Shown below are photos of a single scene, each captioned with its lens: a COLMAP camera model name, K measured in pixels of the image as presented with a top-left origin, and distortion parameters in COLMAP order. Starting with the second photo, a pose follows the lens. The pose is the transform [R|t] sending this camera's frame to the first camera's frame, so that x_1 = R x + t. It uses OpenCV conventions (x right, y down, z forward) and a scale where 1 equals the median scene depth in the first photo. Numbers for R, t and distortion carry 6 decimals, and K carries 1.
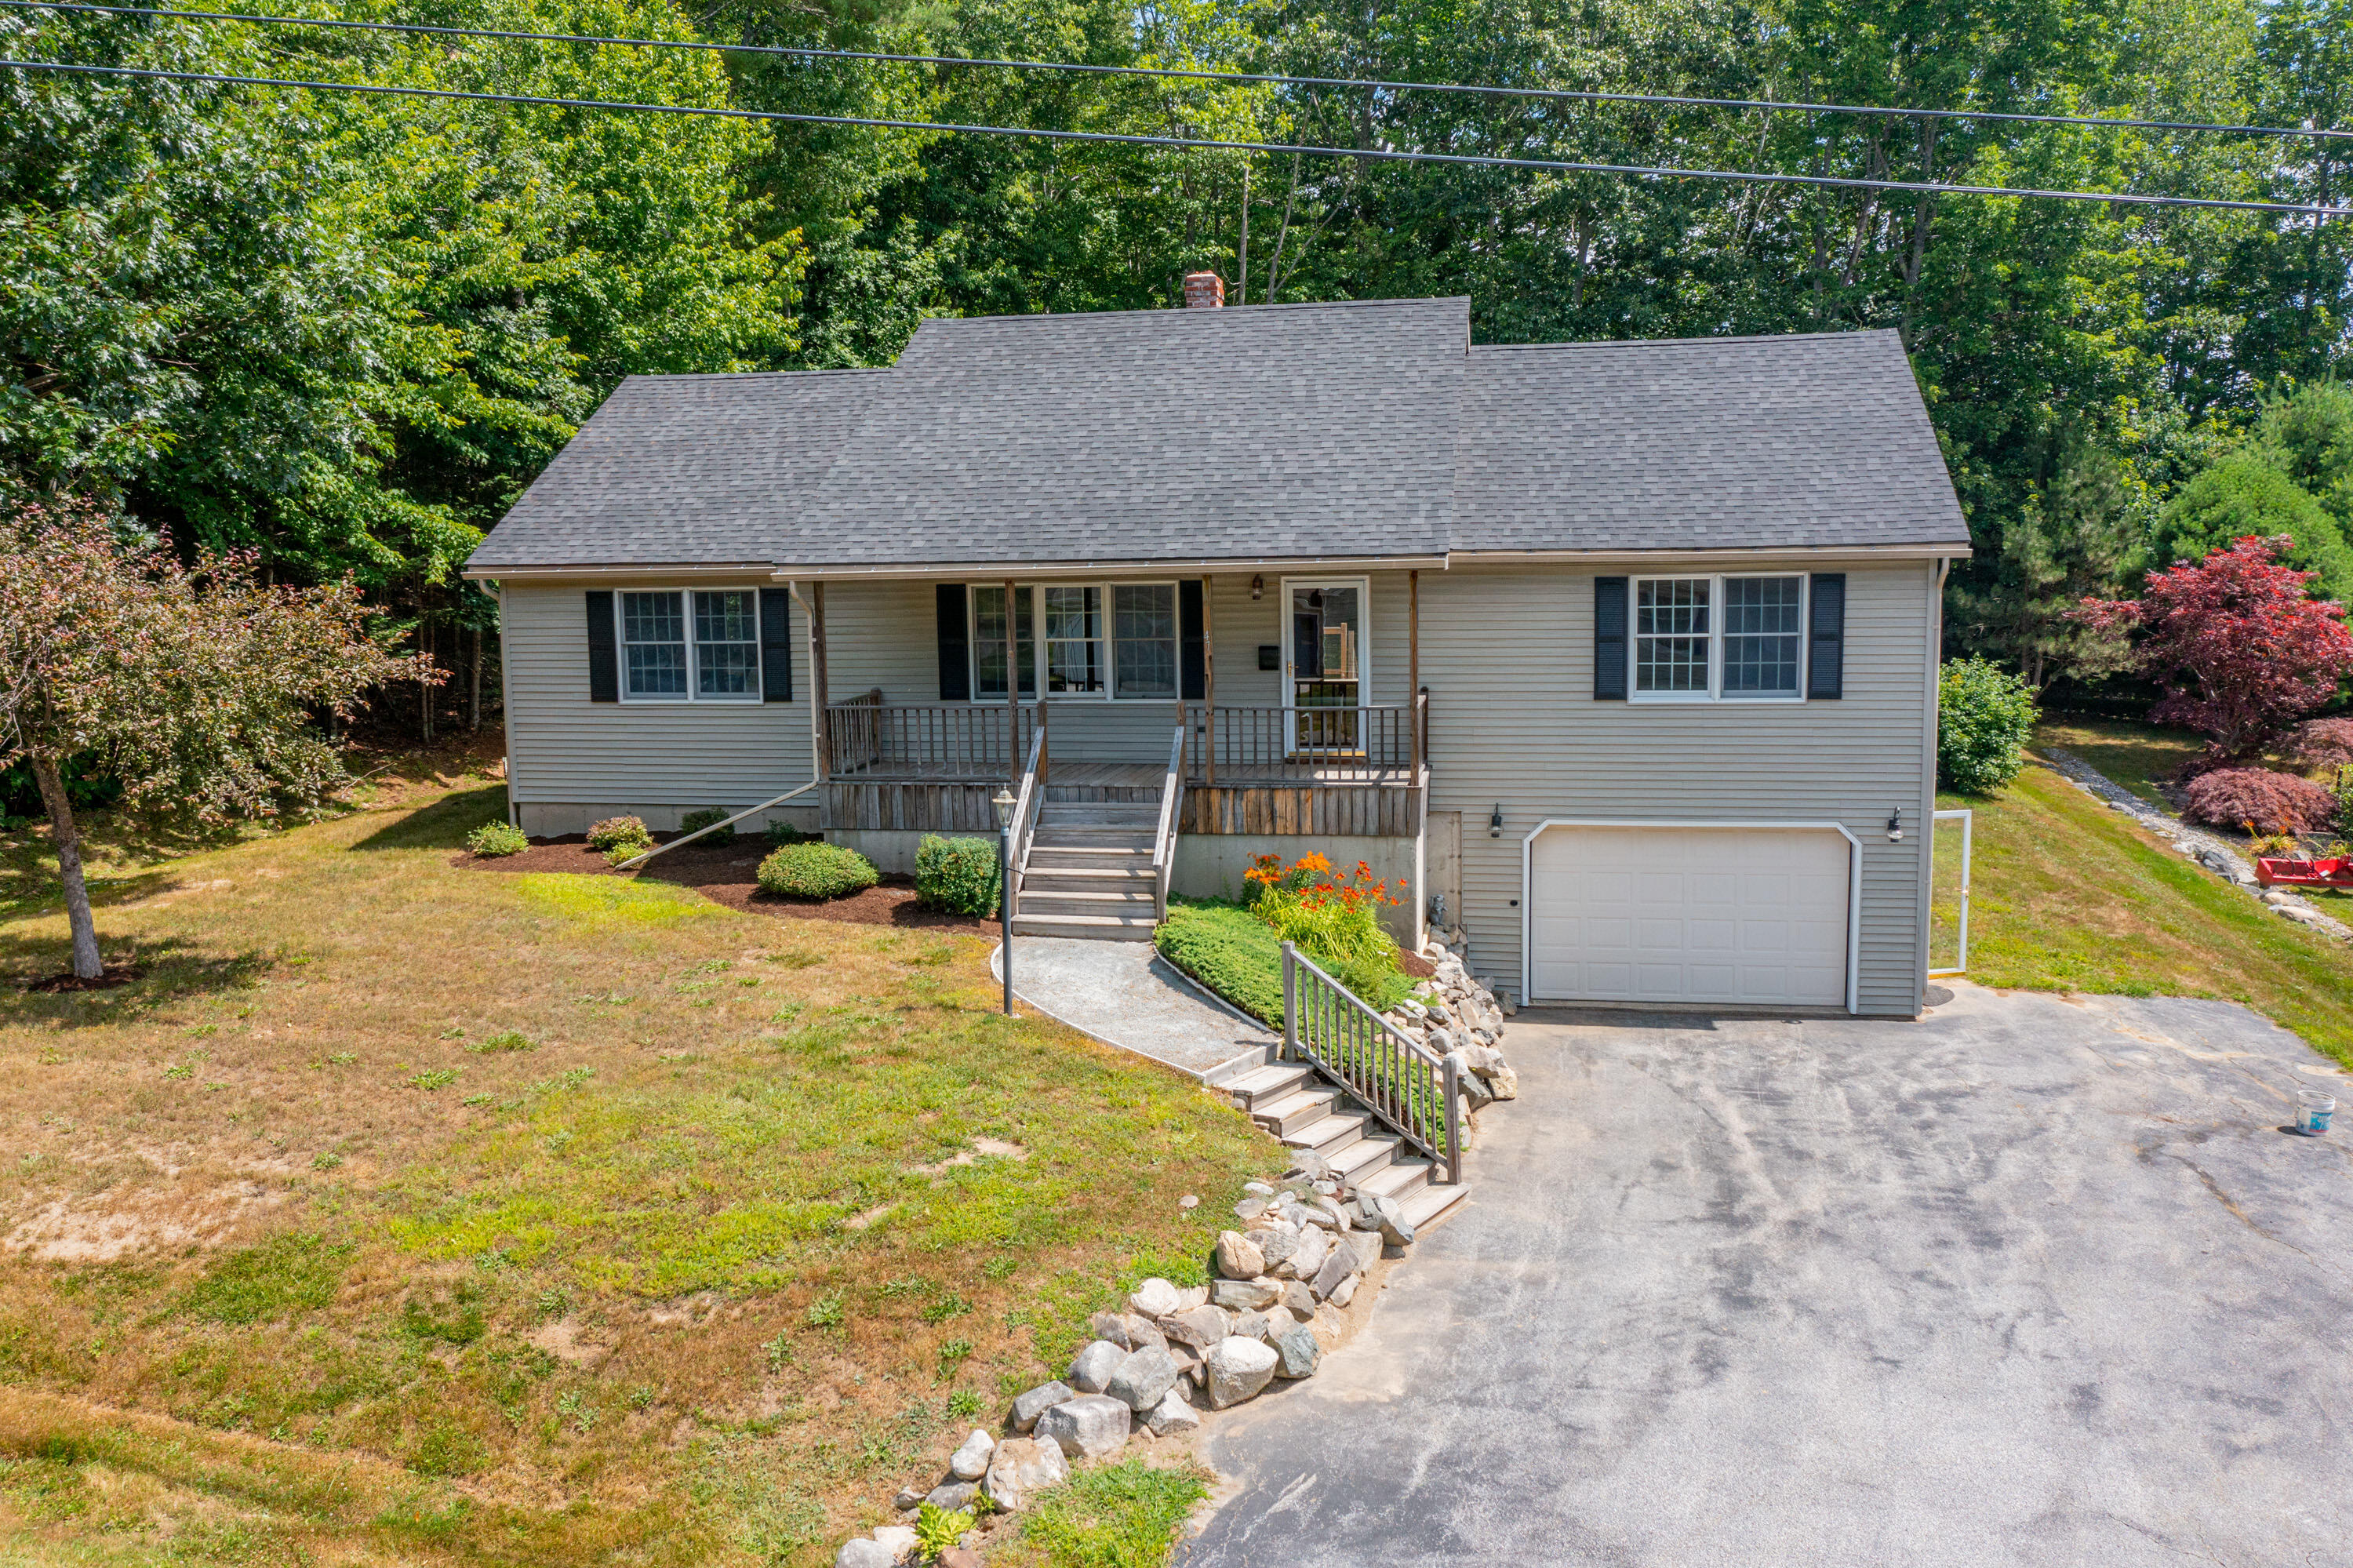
lens RADIAL K [[1868.5, 0, 1190.6], [0, 1868.5, 781.6], [0, 0, 1]] dist [-0.007458, 0.002916]
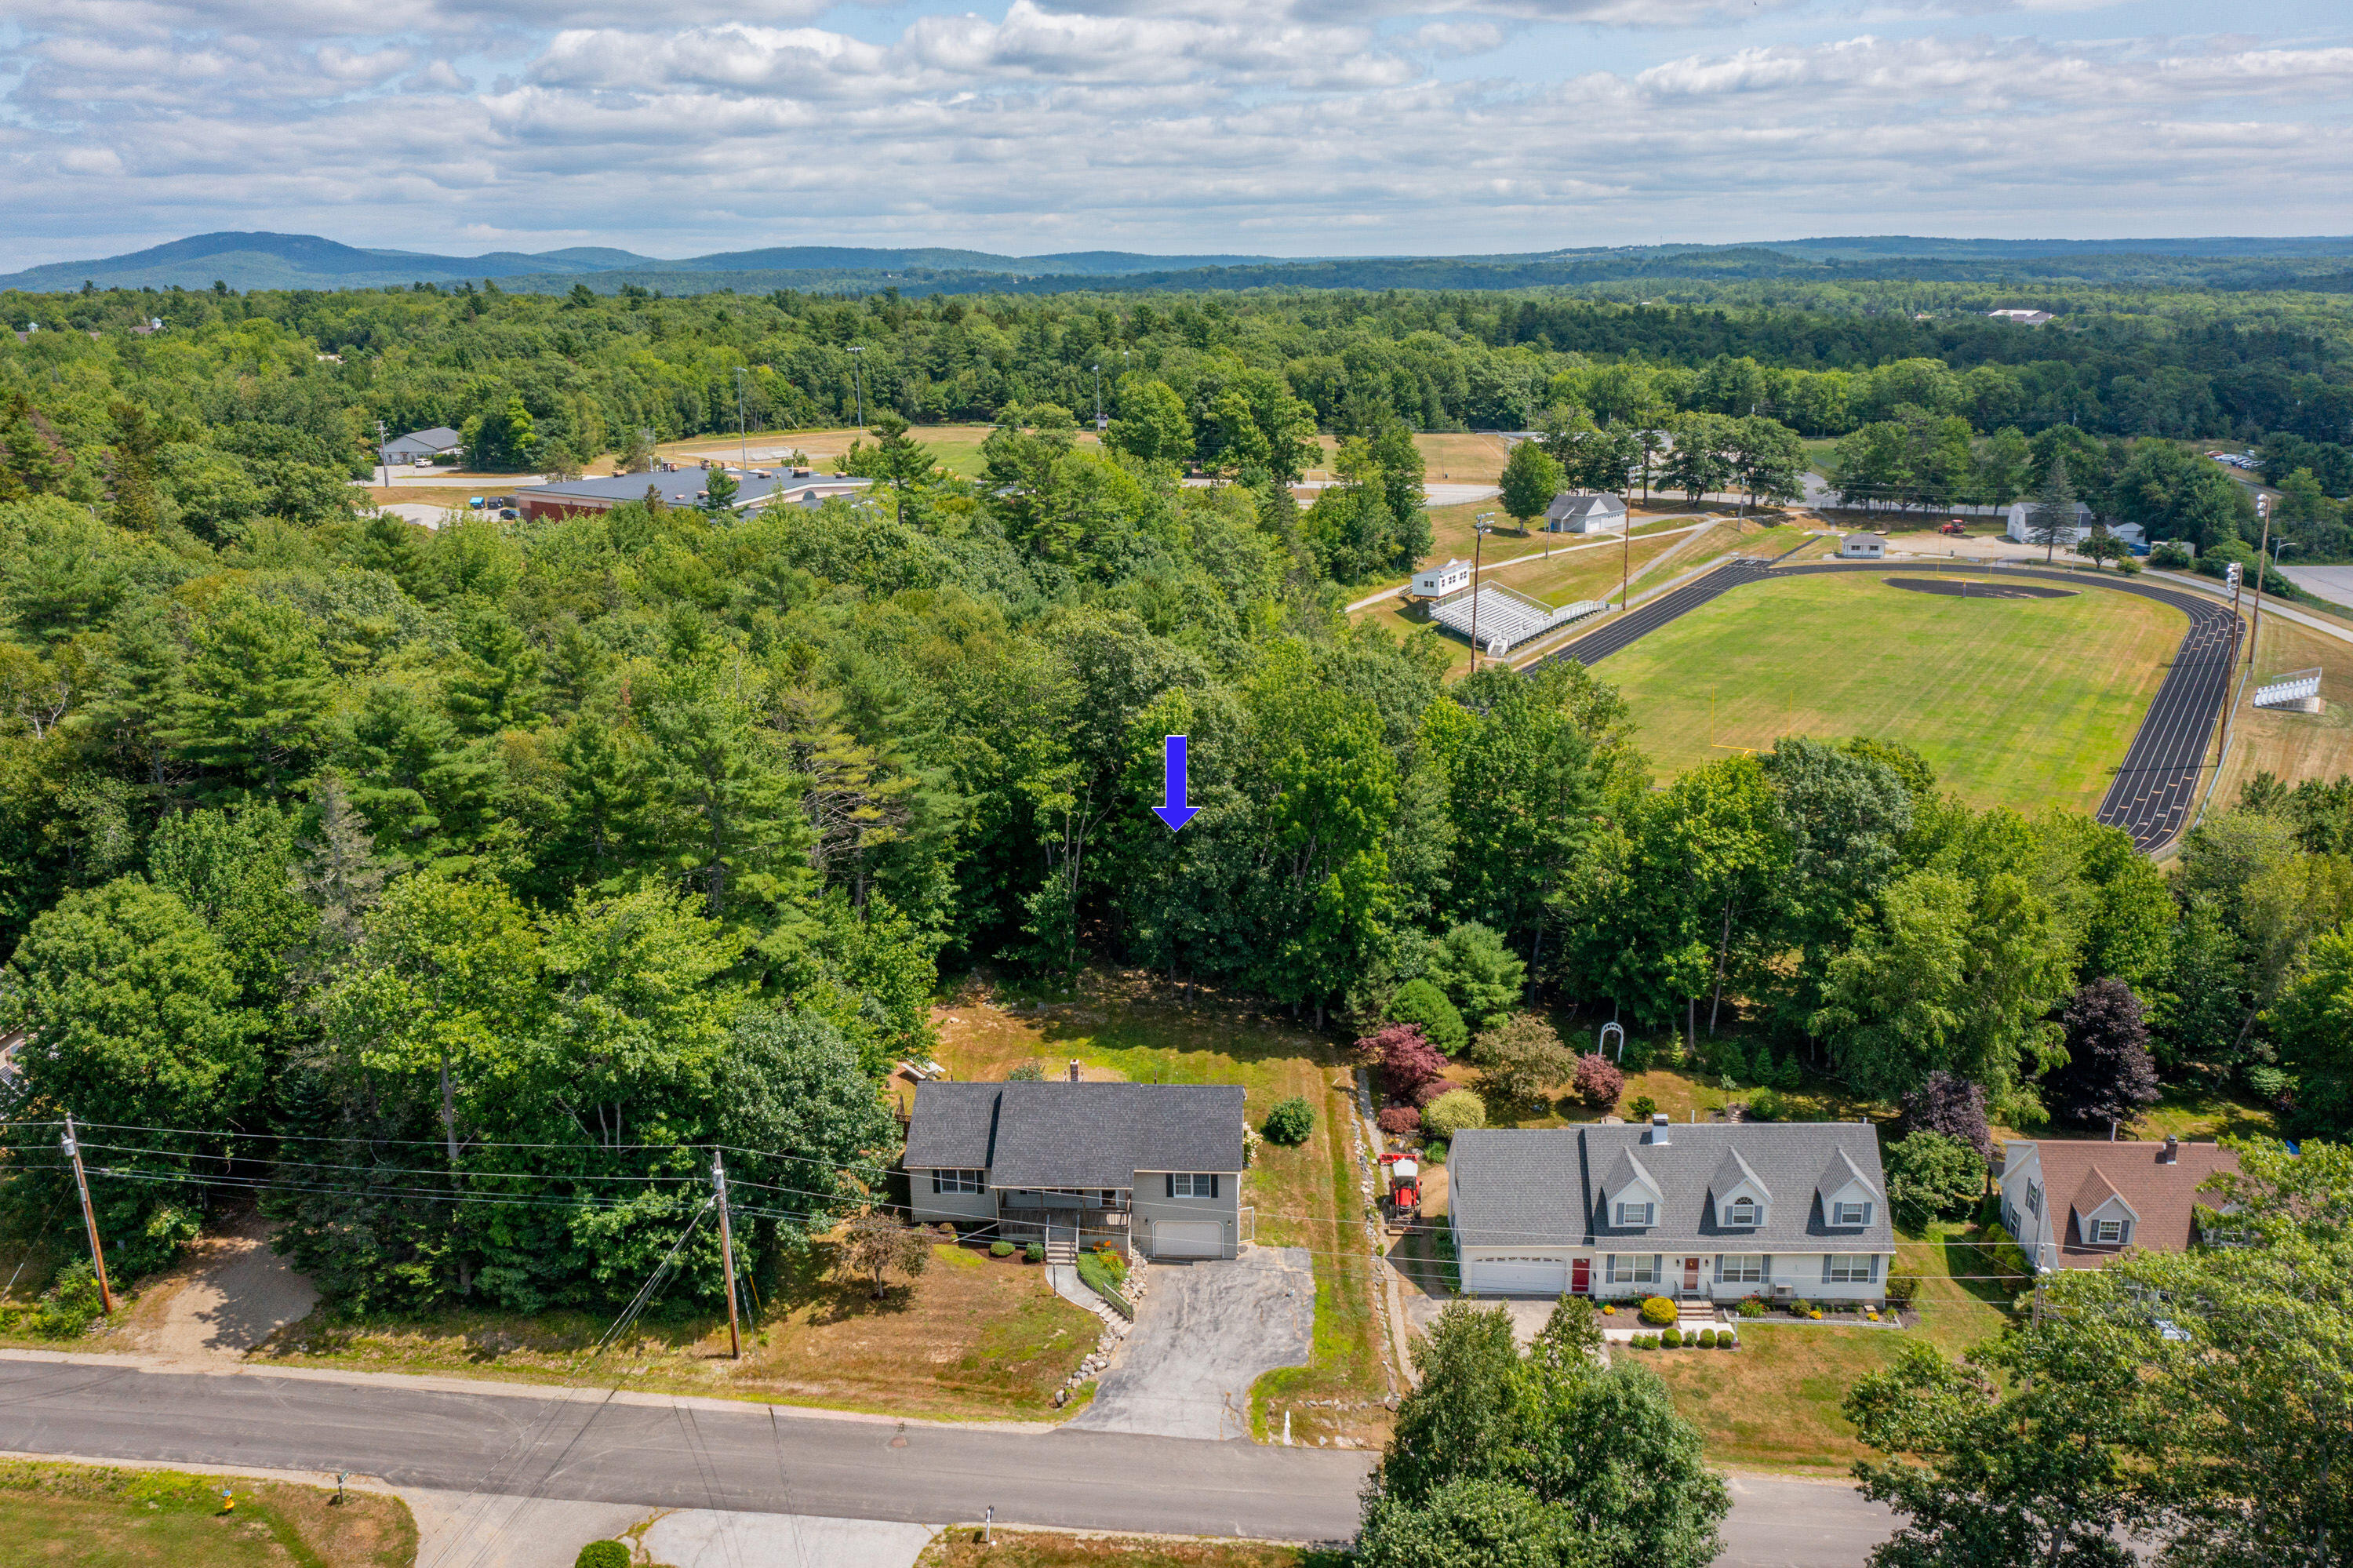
lens RADIAL K [[1868.5, 0, 1190.6], [0, 1868.5, 781.6], [0, 0, 1]] dist [-0.007458, 0.002916]
pose [[0.991044, -0.016880, 0.132463, -0.340180], [-0.001134, 0.990879, 0.134752, -1.801570], [-0.133530, -0.133695, 0.981985, -3.634939]]
